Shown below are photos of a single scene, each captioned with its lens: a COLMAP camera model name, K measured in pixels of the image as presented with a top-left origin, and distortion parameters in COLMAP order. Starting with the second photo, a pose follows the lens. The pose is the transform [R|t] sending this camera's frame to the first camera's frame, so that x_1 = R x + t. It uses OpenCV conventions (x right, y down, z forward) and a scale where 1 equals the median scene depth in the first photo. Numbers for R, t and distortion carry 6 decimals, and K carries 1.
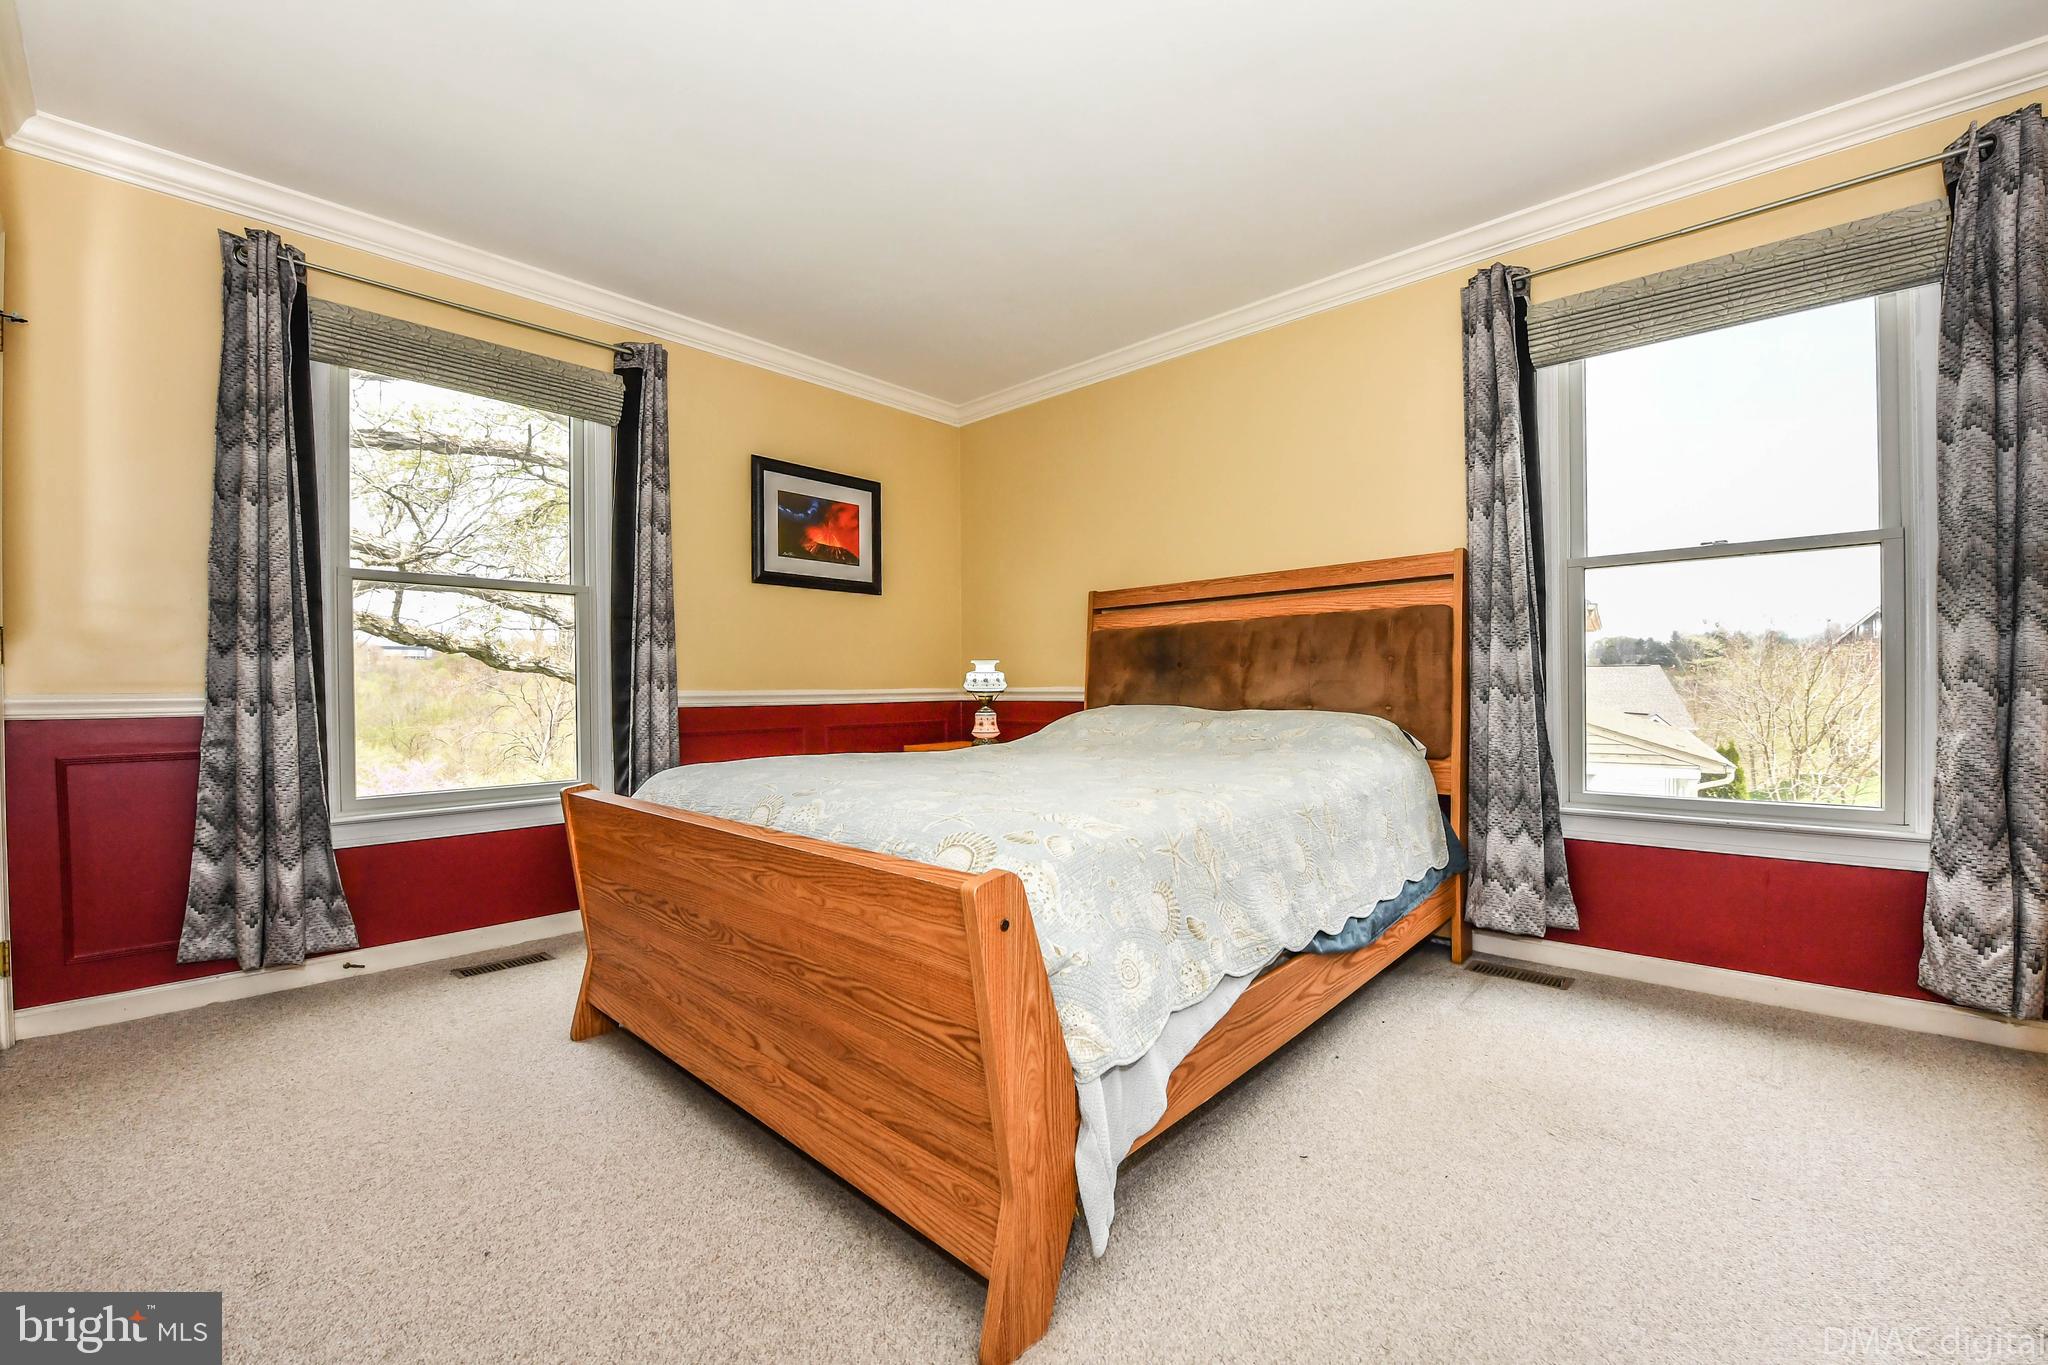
lens RADIAL K [[815.7, 0, 1017.7], [0, 815.7, 690.5], [0, 0, 1]] dist [-0.019603, -0.000241]
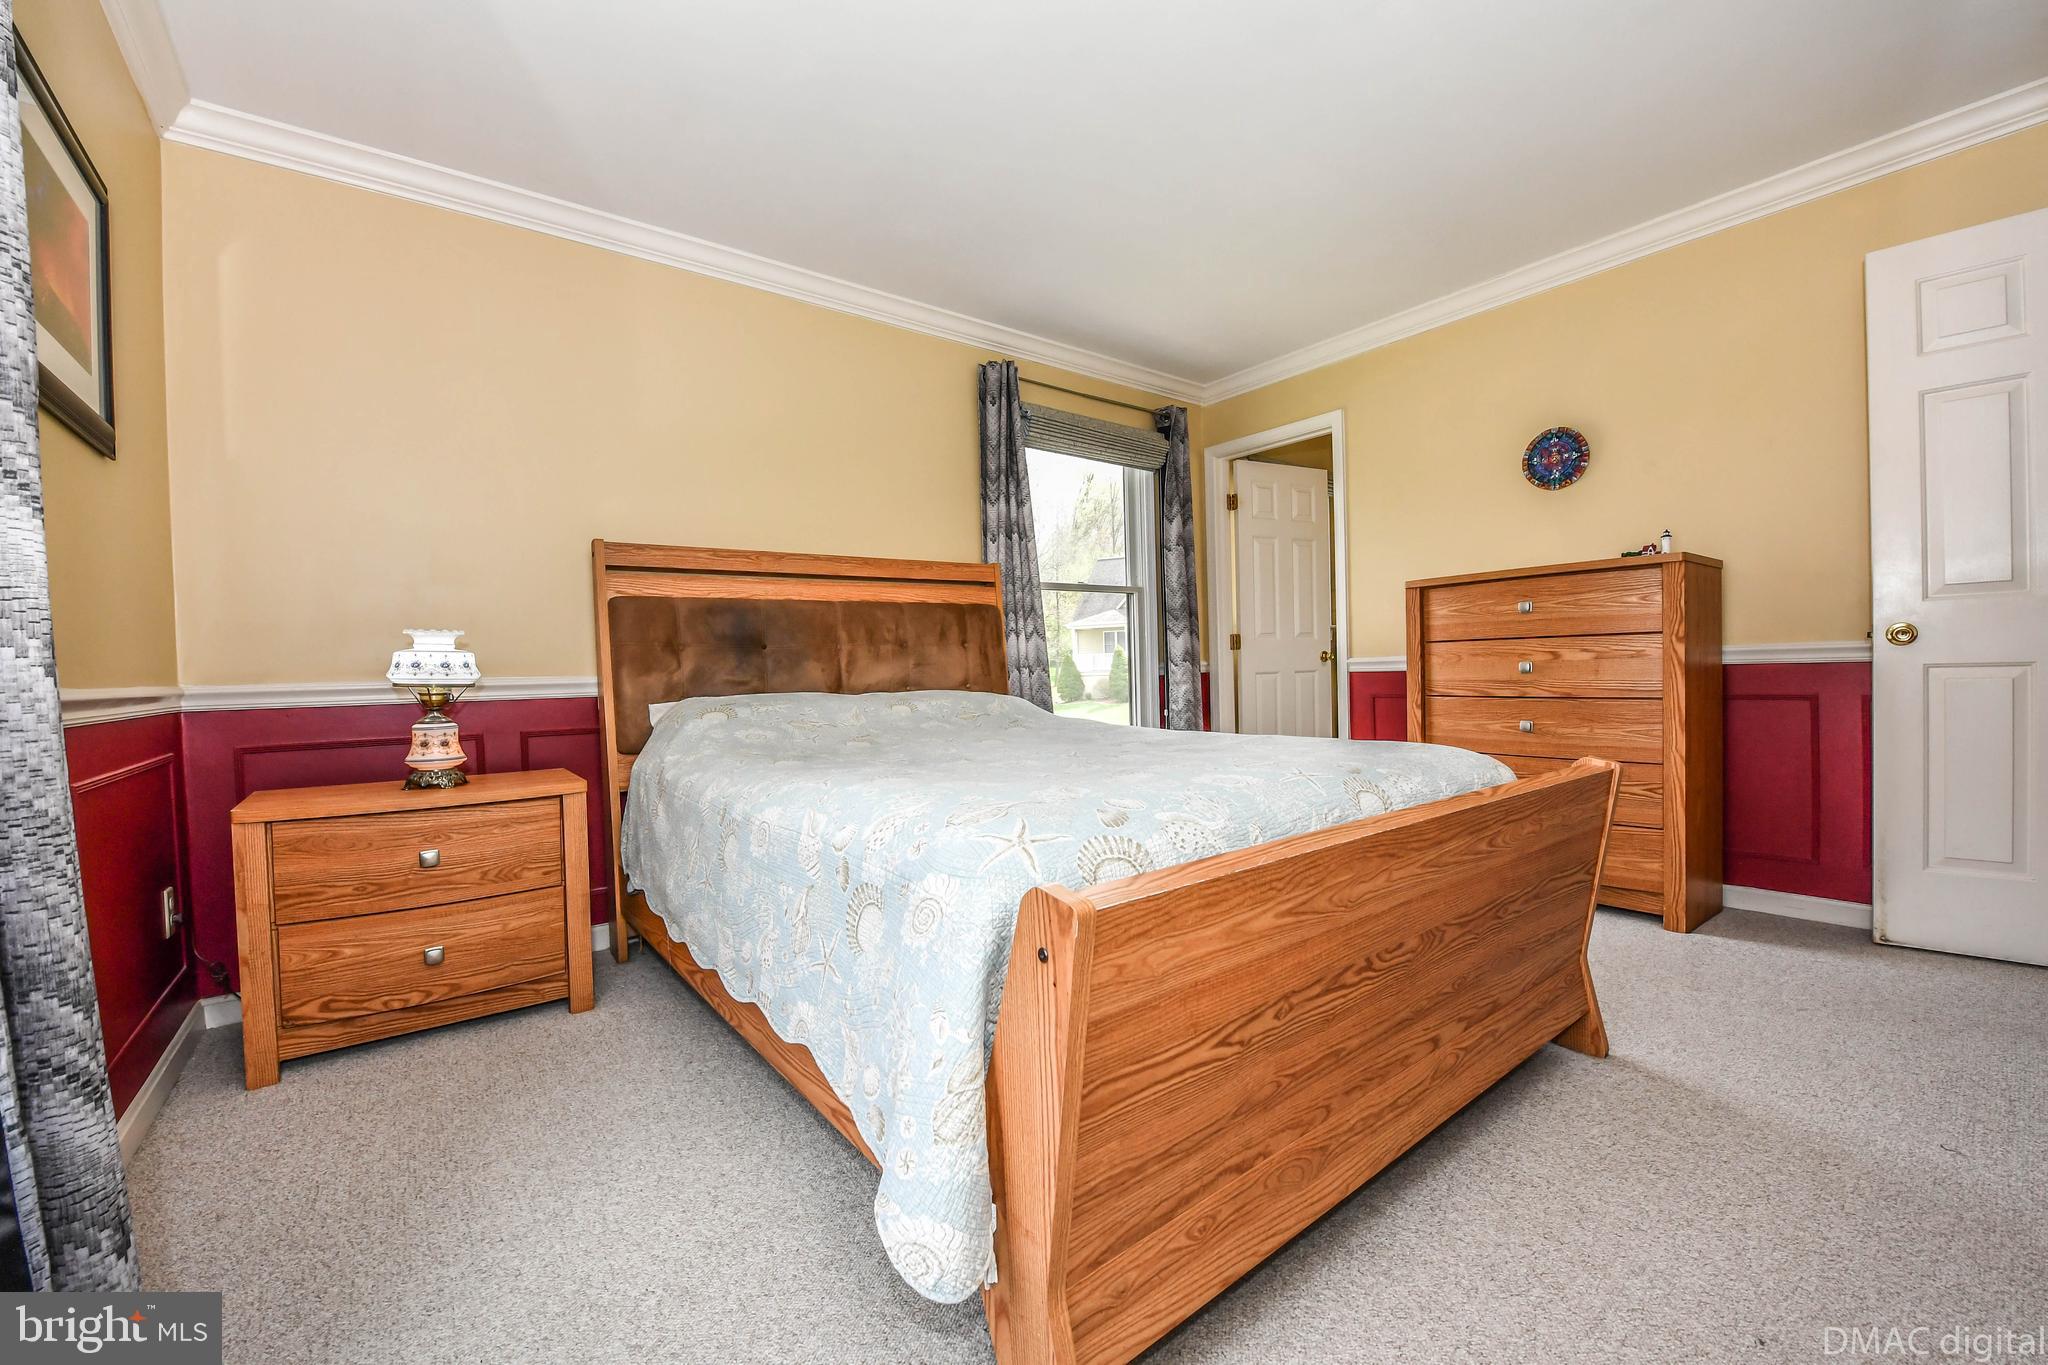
lens RADIAL K [[745.3, 0, 1024.0], [0, 745.3, 682.5], [0, 0, 1]] dist [-0.000469, -0.000038]
pose [[0.207286, -0.010747, 0.978221, -0.516561], [0.032720, 0.999456, 0.004047, 0.011551], [-0.977733, 0.031169, 0.207524, 0.578410]]
